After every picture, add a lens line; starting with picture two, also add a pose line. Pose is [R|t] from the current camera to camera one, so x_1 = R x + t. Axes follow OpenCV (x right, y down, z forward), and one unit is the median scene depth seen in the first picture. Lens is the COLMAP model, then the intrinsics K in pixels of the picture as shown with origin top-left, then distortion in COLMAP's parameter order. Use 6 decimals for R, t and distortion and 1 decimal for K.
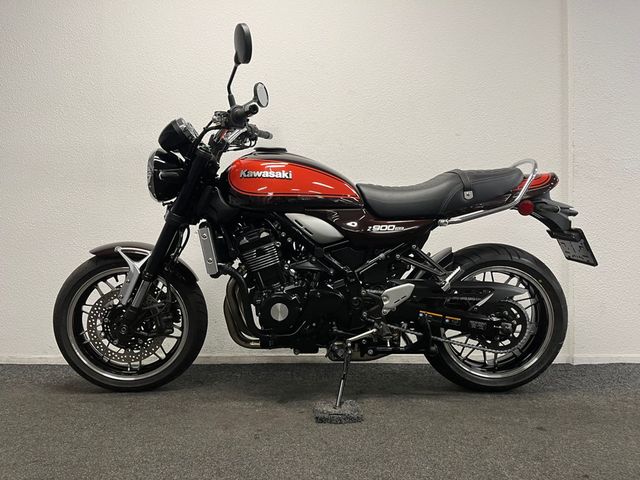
lens RADIAL K [[478.2, 0, 320.0], [0, 478.2, 240.0], [0, 0, 1]] dist [0.049609, -0.000957]
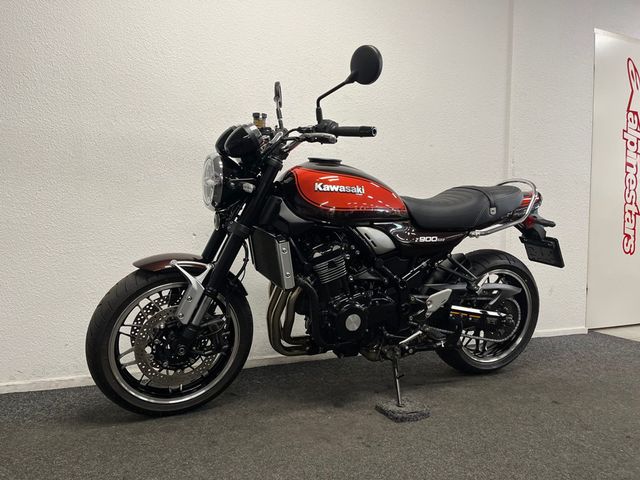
lens RADIAL K [[479.3, 0, 320.0], [0, 479.3, 240.0], [0, 0, 1]] dist [0.032430, -0.001976]
pose [[0.933047, -0.004788, 0.359722, -0.491694], [-0.015456, 0.998455, 0.053380, -0.077844], [-0.359422, -0.055366, 0.931531, 0.062160]]
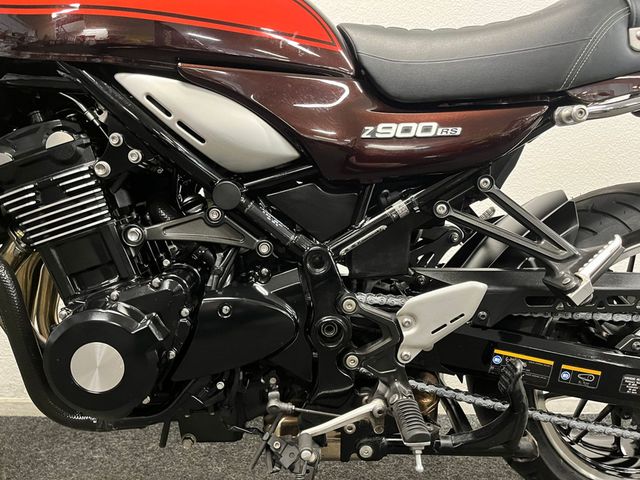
lens RADIAL K [[478.2, 0, 320.0], [0, 478.2, 240.0], [0, 0, 1]] dist [0.049609, -0.000957]
pose [[0.999761, 0.004575, 0.021357, 0.058902], [-0.005810, 0.998290, 0.058160, 0.037385], [-0.021054, -0.058270, 0.998079, 0.622345]]
